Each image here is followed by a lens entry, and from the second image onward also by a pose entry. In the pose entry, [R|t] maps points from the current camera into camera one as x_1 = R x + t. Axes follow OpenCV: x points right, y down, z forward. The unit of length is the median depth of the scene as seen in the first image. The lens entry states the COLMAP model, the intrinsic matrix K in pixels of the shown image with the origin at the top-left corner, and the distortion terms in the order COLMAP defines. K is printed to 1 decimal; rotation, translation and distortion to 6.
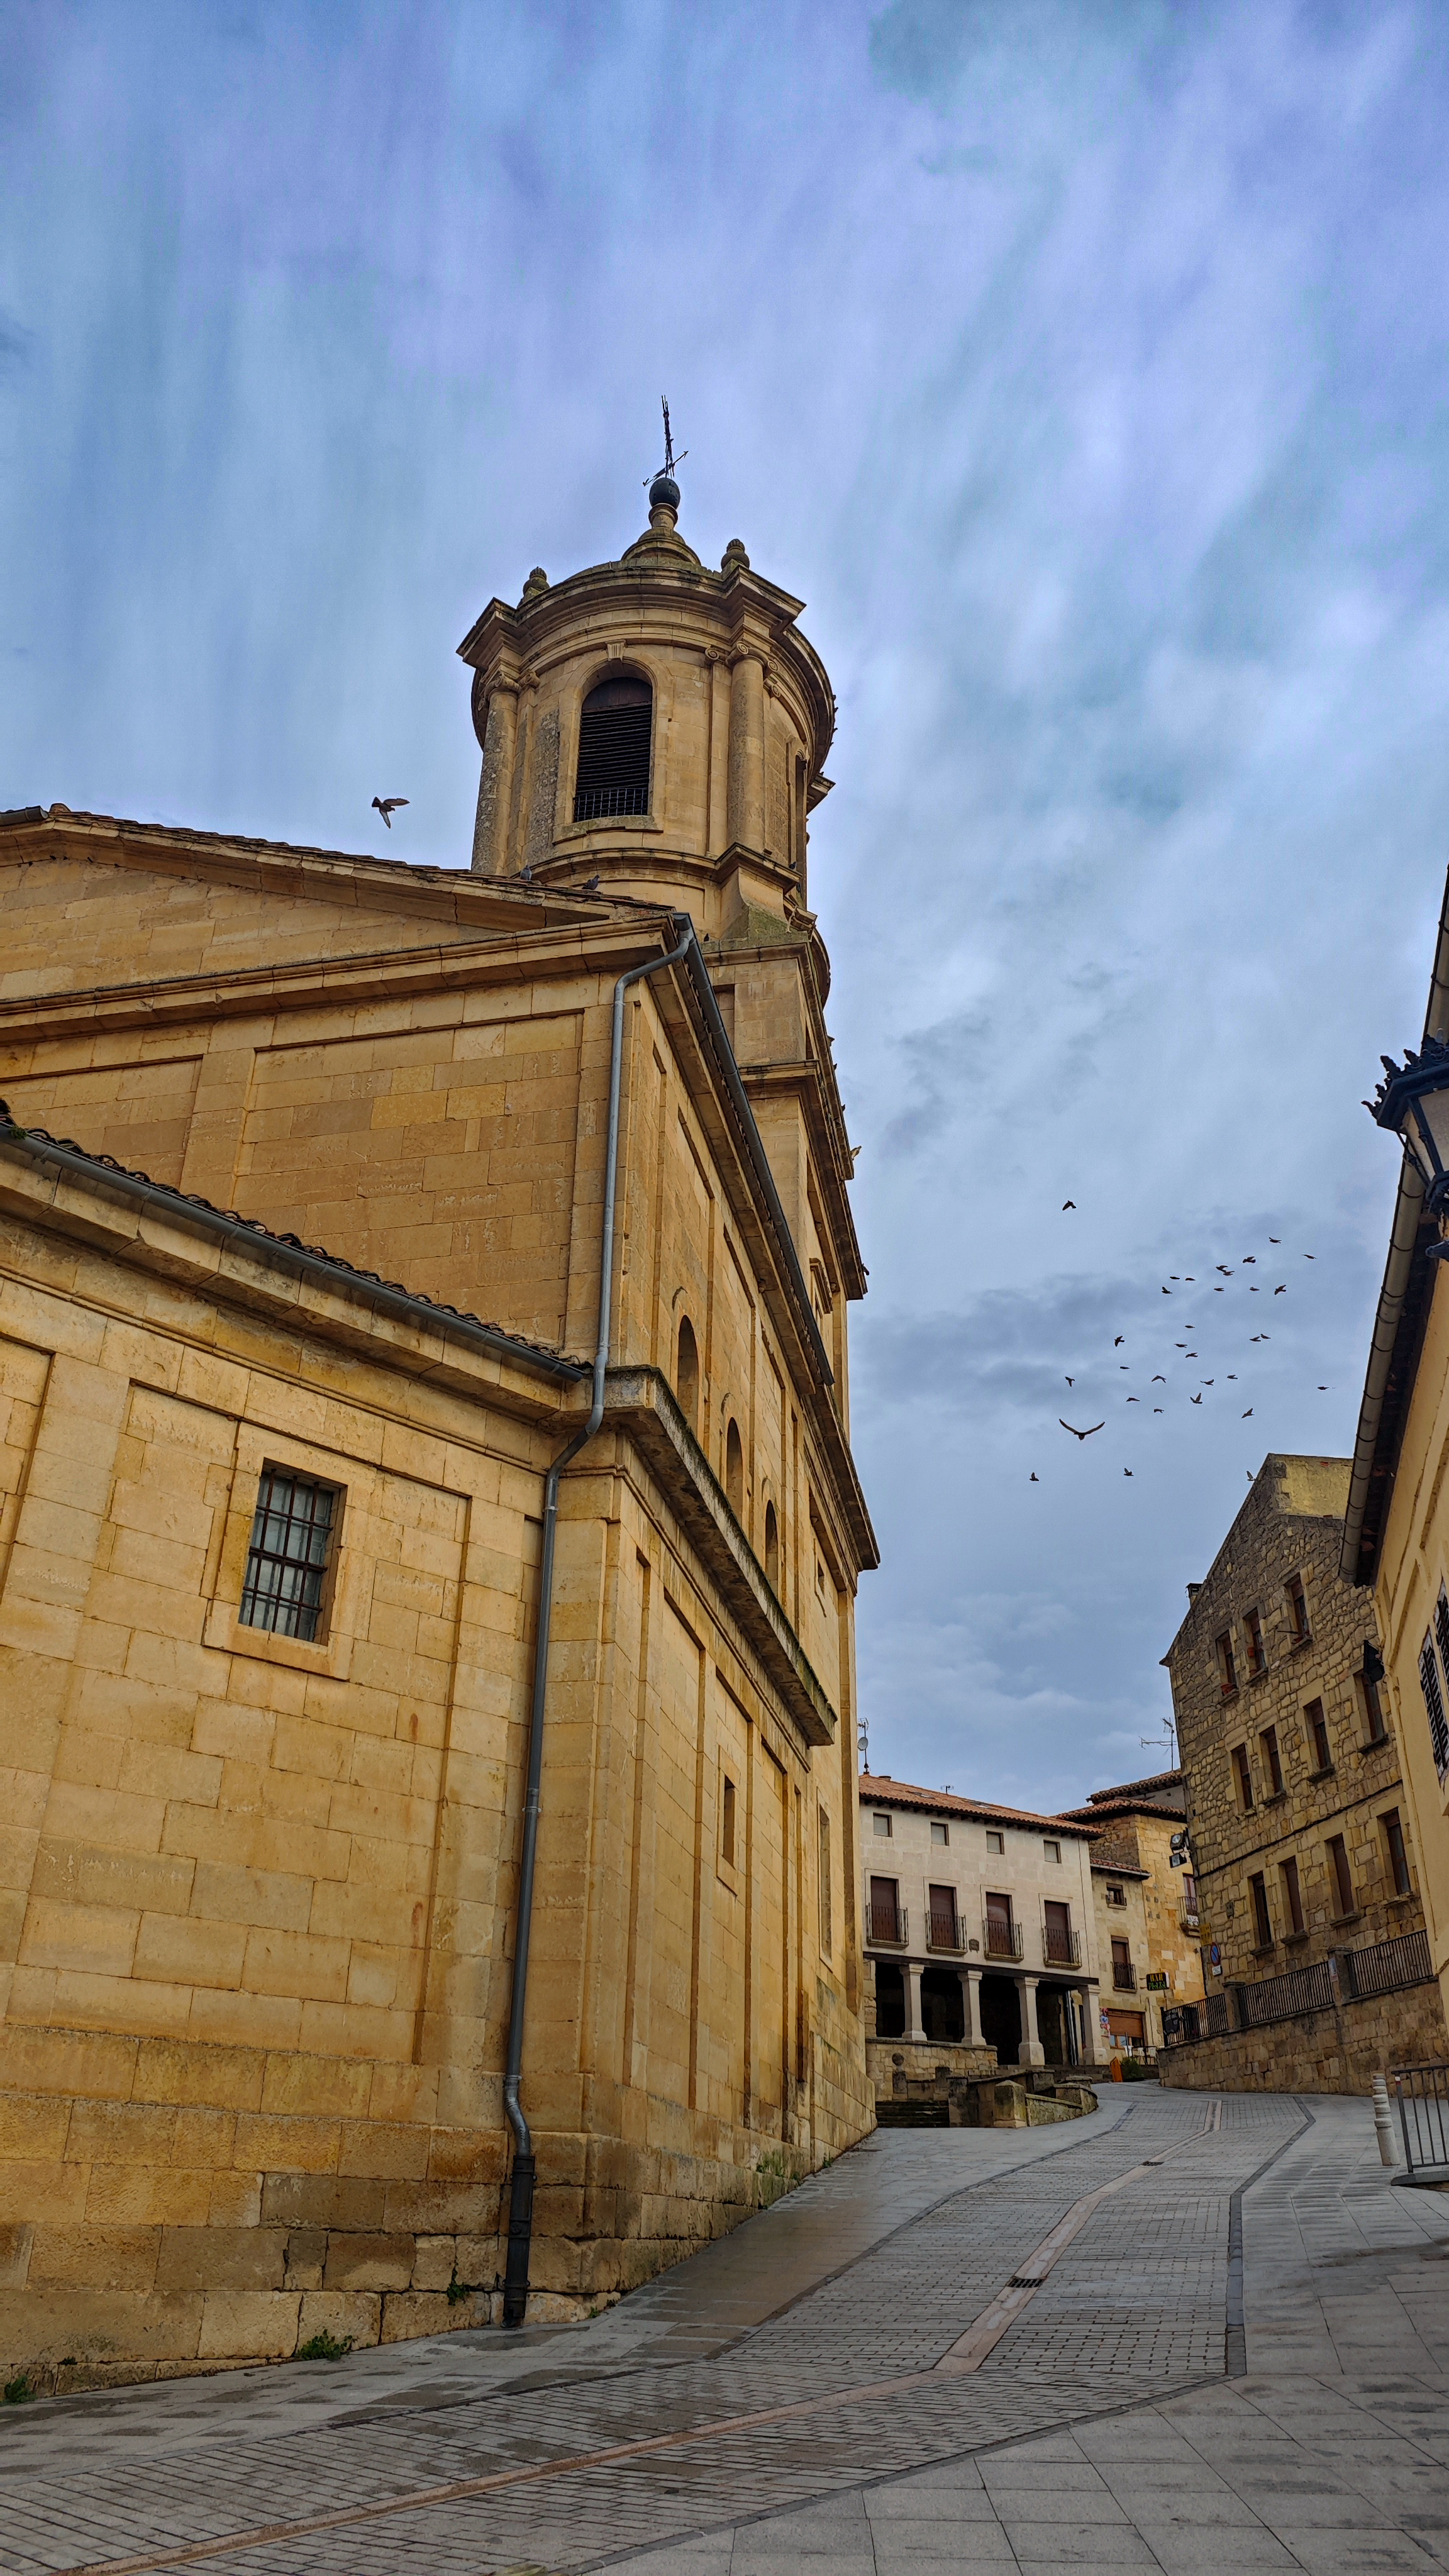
lens RADIAL K [[1782.9, 0, 724.5], [0, 1782.9, 1288.0], [0, 0, 1]] dist [0.154035, -0.300226]
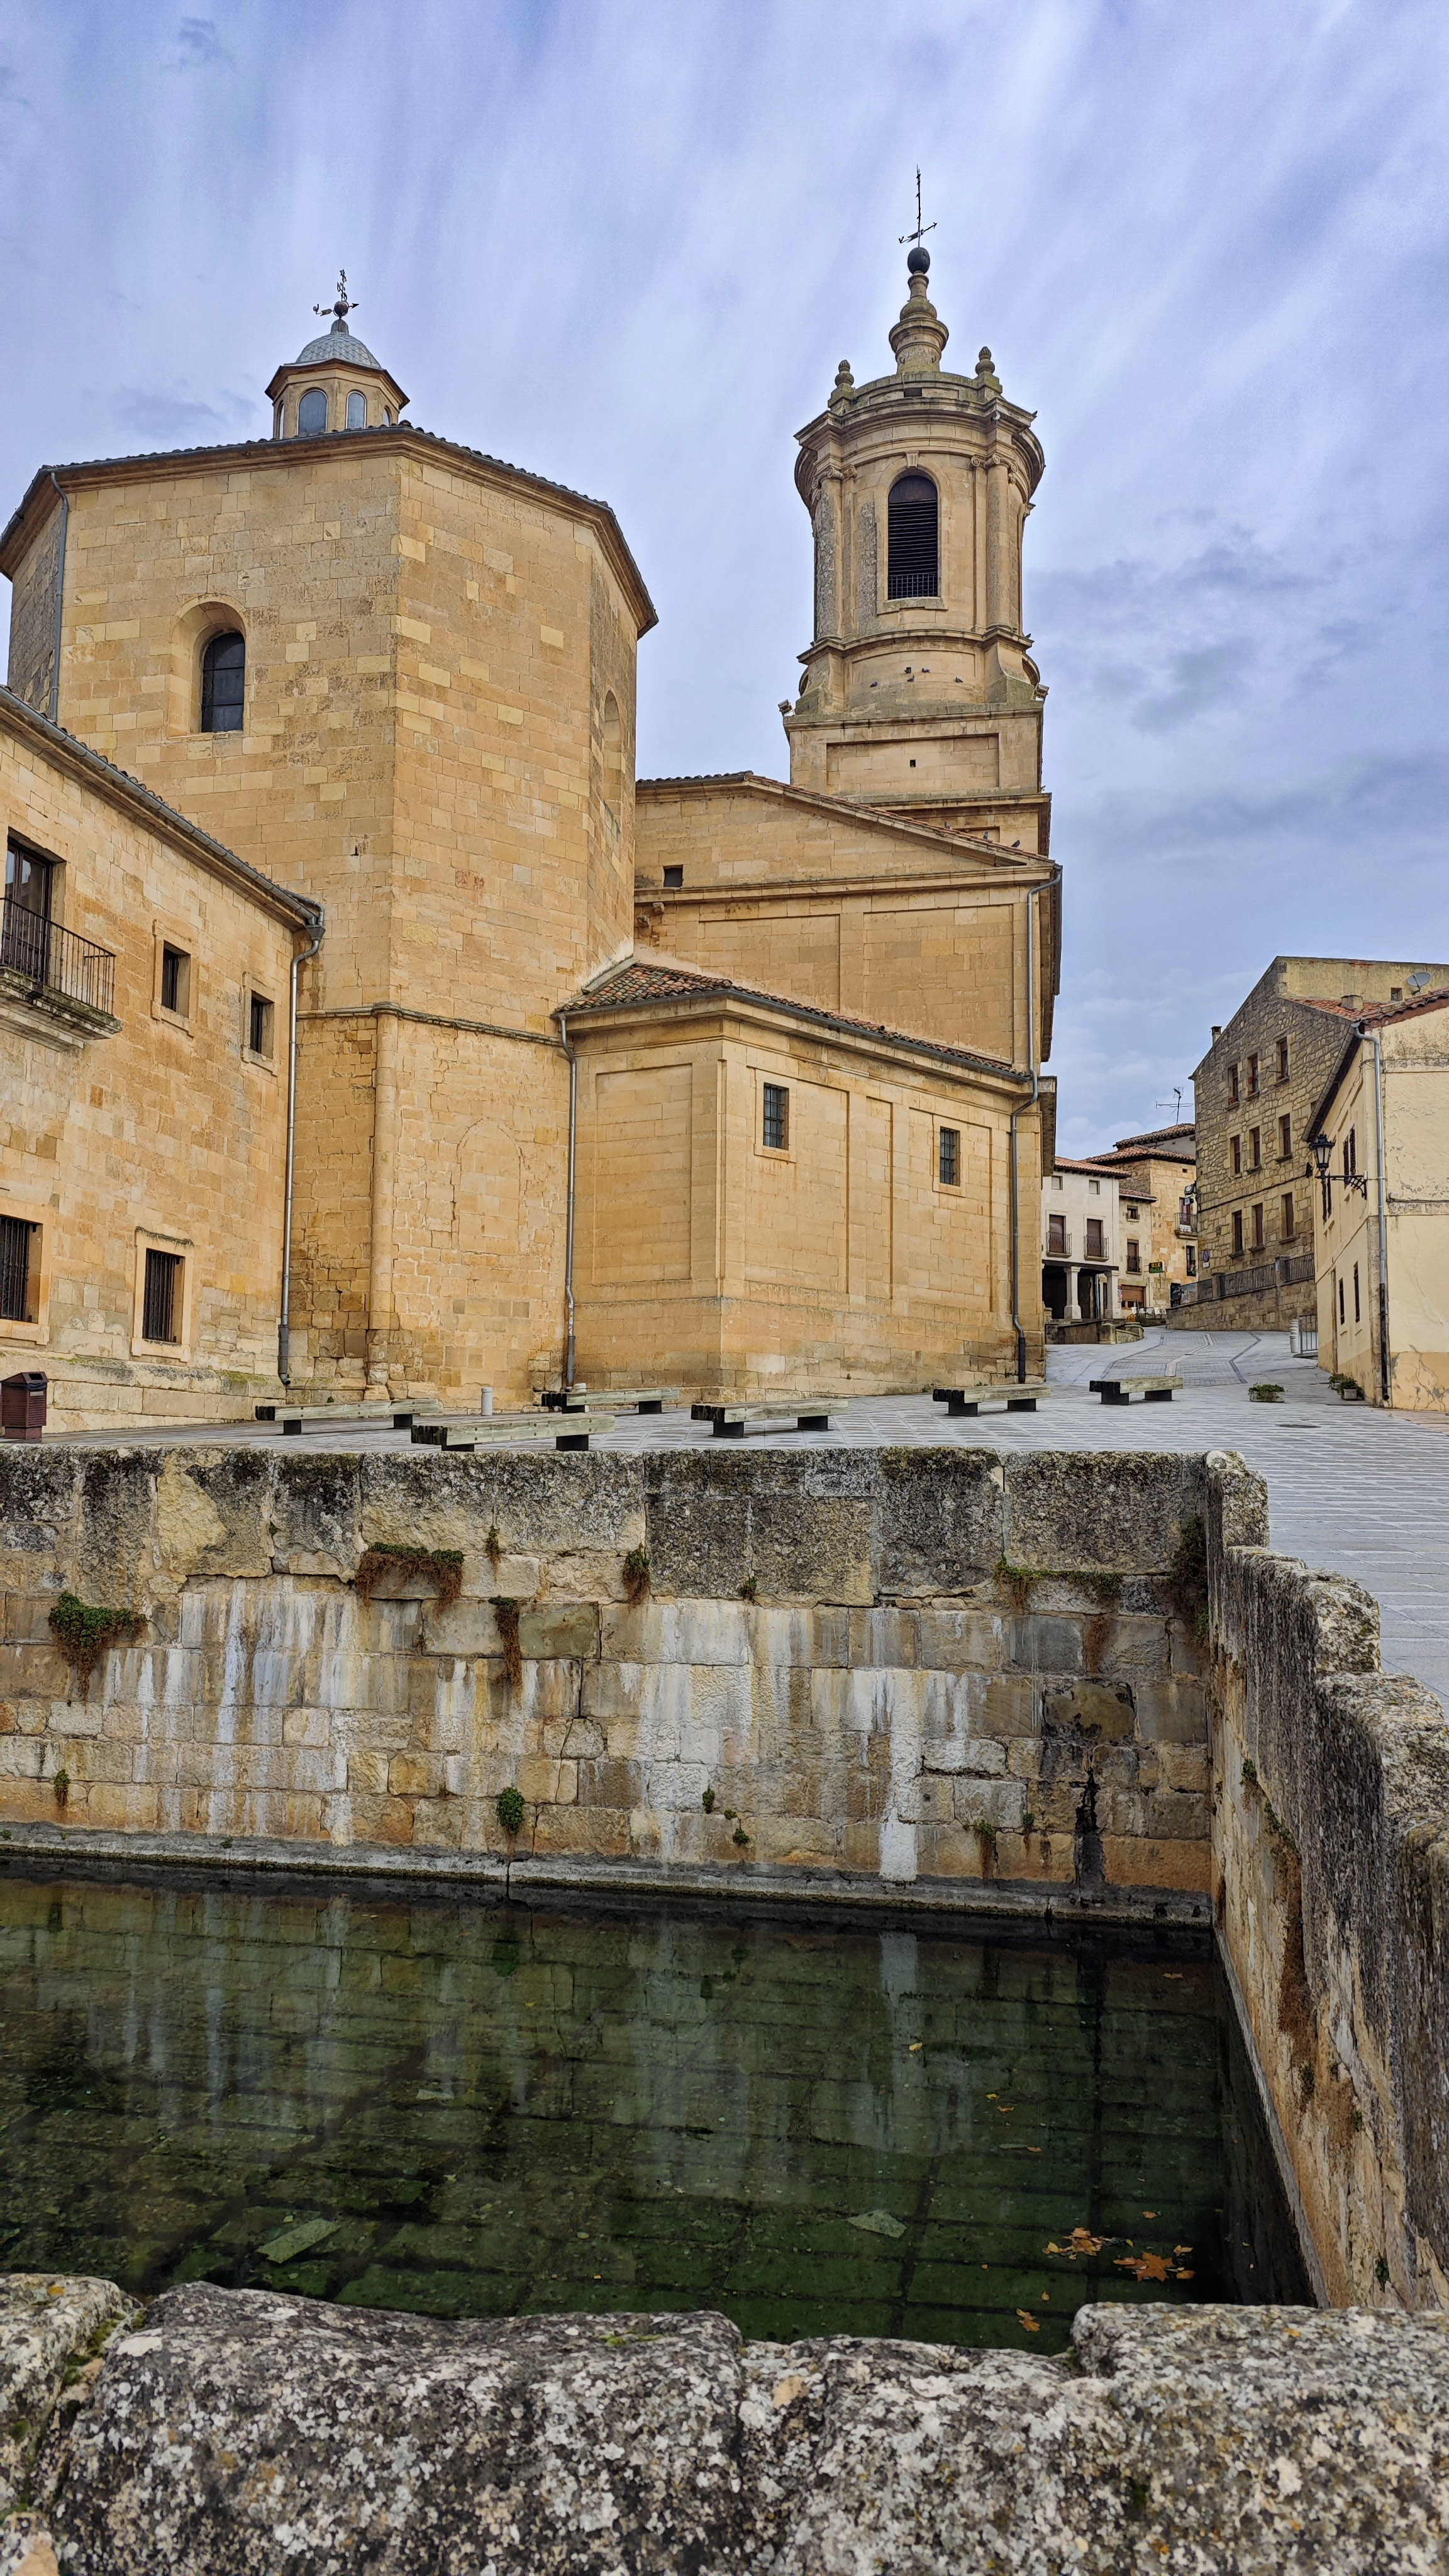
lens RADIAL K [[1737.0, 0, 764.8], [0, 1737.0, 1292.3], [0, 0, 1]] dist [0.057491, -0.023649]
pose [[0.999792, -0.002923, 0.020186, -0.187815], [-0.004874, 0.926773, 0.375591, -0.225297], [-0.019805, -0.375611, 0.926566, -0.543227]]
